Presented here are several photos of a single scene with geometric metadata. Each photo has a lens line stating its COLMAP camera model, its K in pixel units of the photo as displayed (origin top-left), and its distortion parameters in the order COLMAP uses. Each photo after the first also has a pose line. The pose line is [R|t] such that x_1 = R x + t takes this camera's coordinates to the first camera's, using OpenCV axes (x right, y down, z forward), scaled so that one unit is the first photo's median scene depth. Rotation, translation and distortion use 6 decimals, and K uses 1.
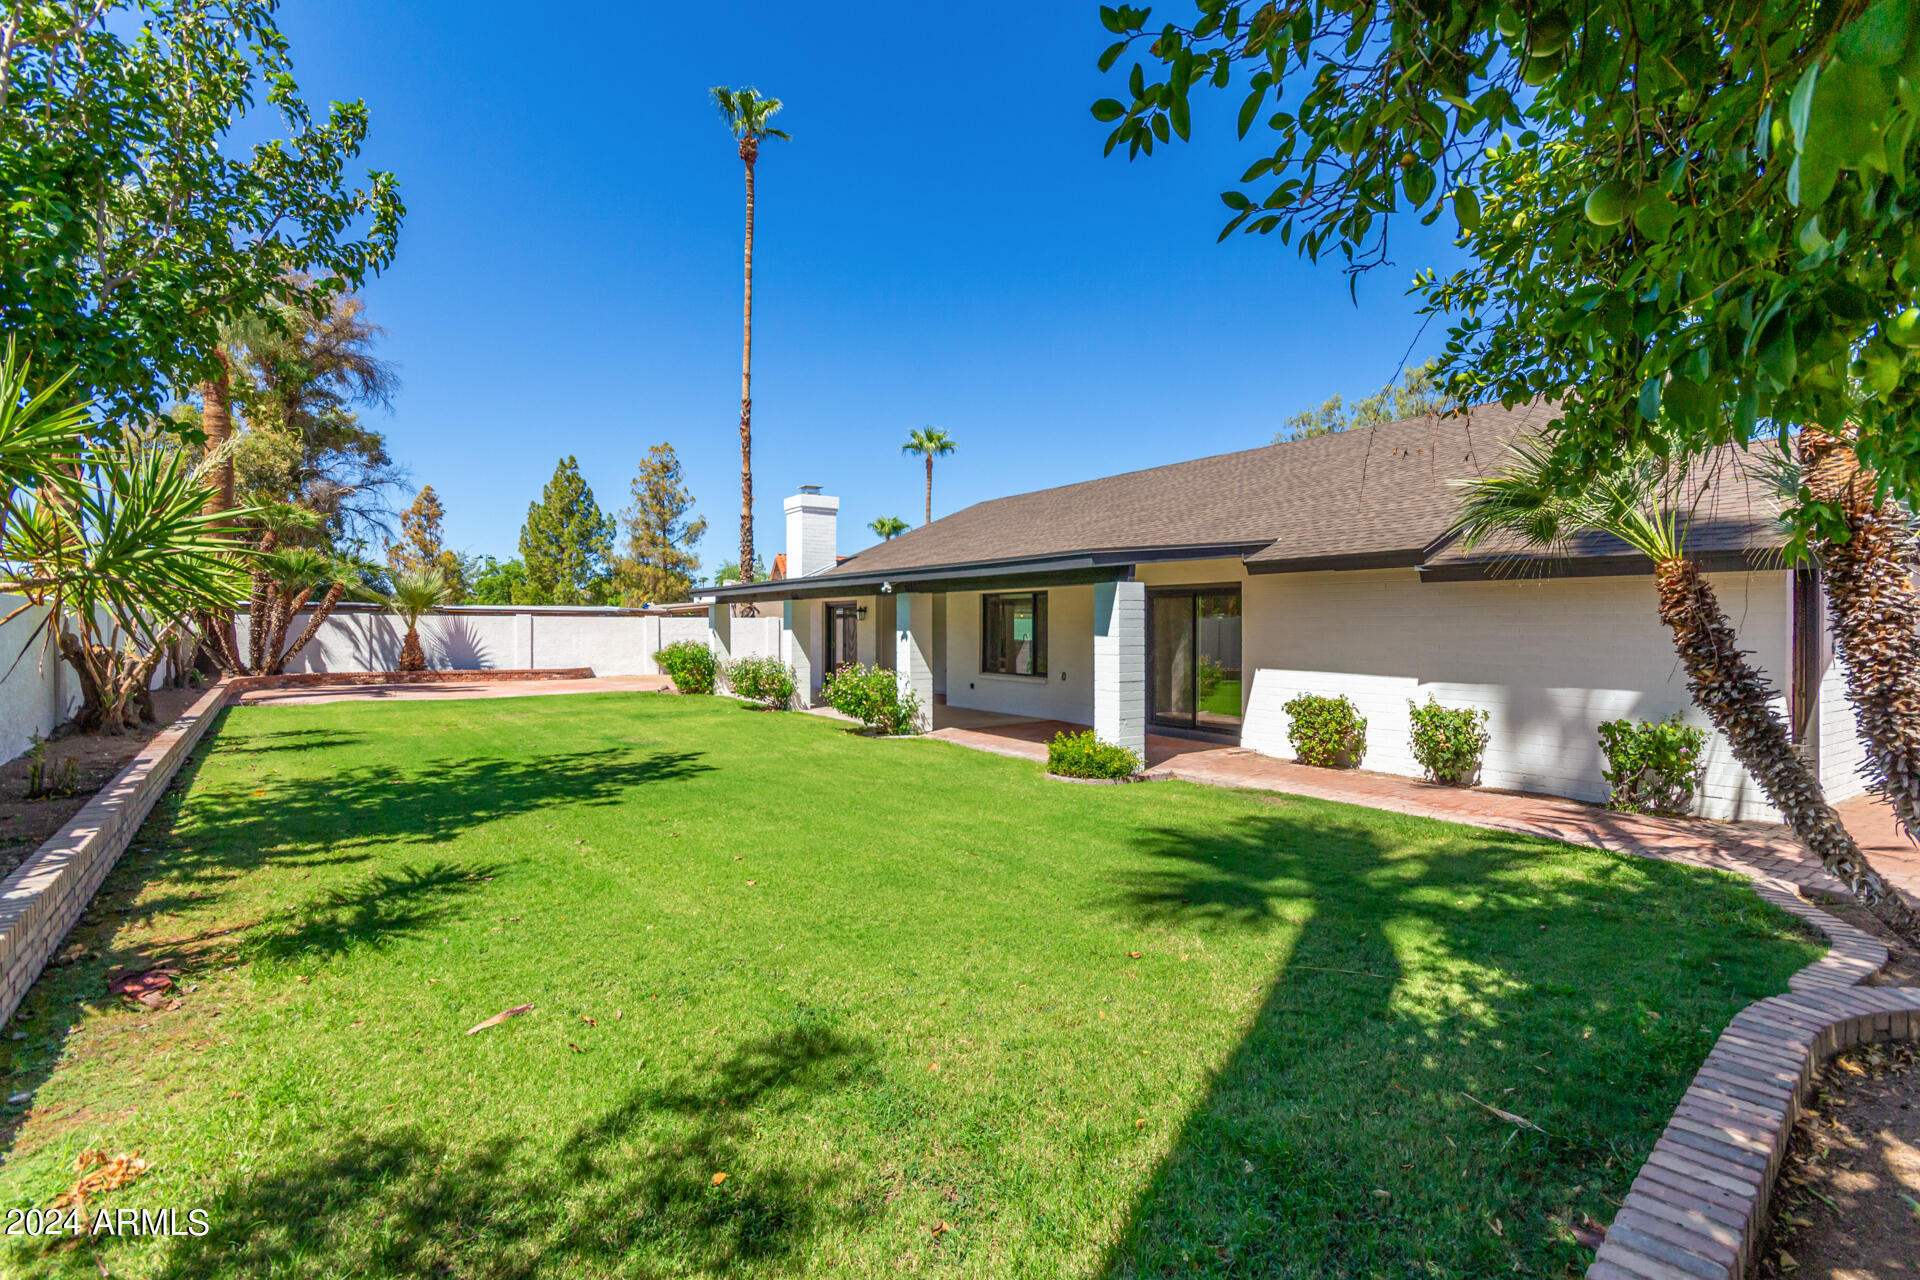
lens RADIAL K [[922.8, 0, 971.8], [0, 922.8, 641.9], [0, 0, 1]] dist [0.016756, -0.008360]
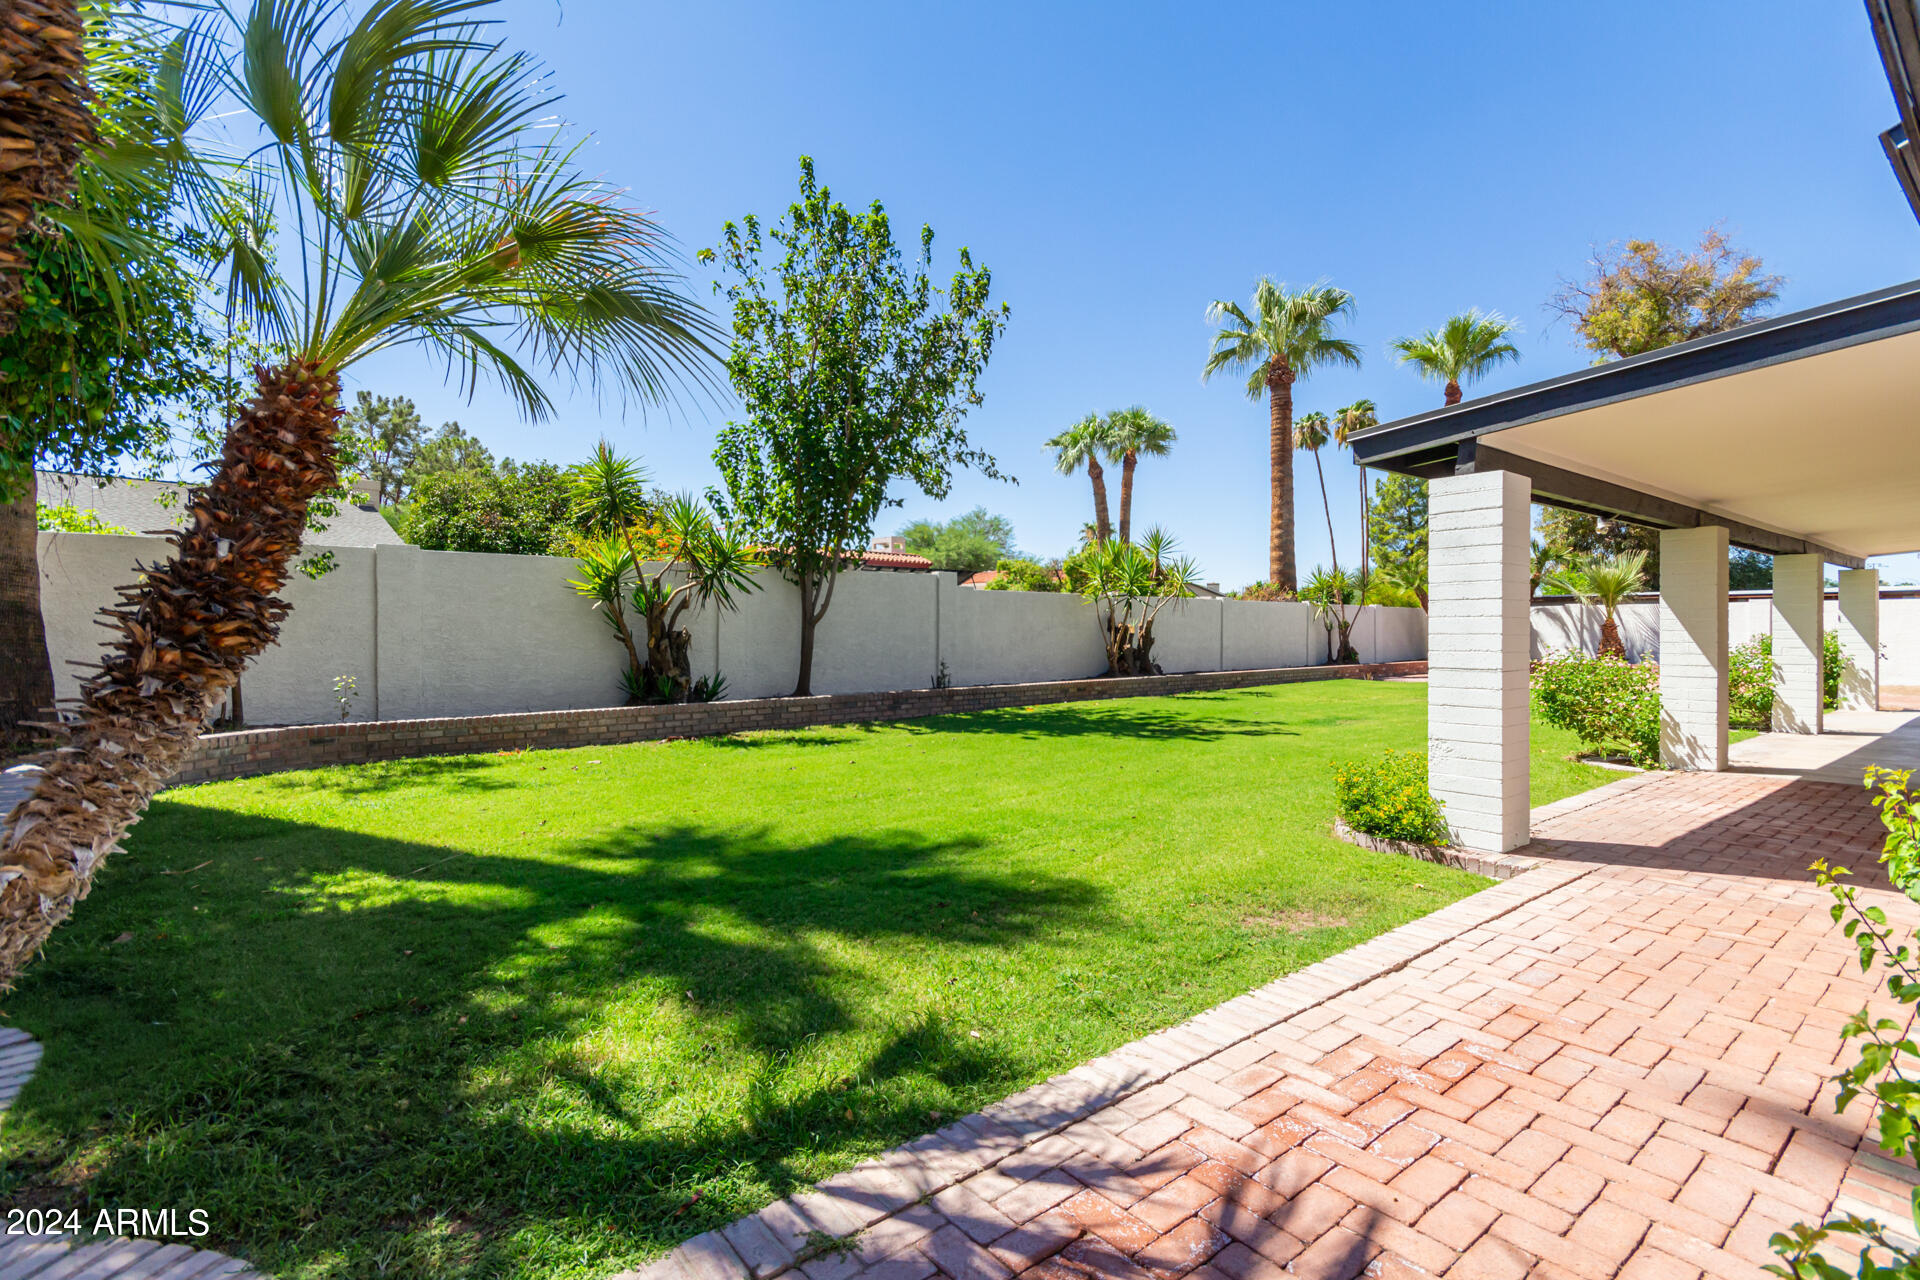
lens RADIAL K [[922.8, 0, 971.8], [0, 922.8, 641.9], [0, 0, 1]] dist [0.016756, -0.008360]
pose [[0.027555, 0.007512, -0.999592, 0.511357], [-0.016388, 0.999841, 0.007062, 0.022351], [0.999486, 0.016186, 0.027674, 0.538235]]
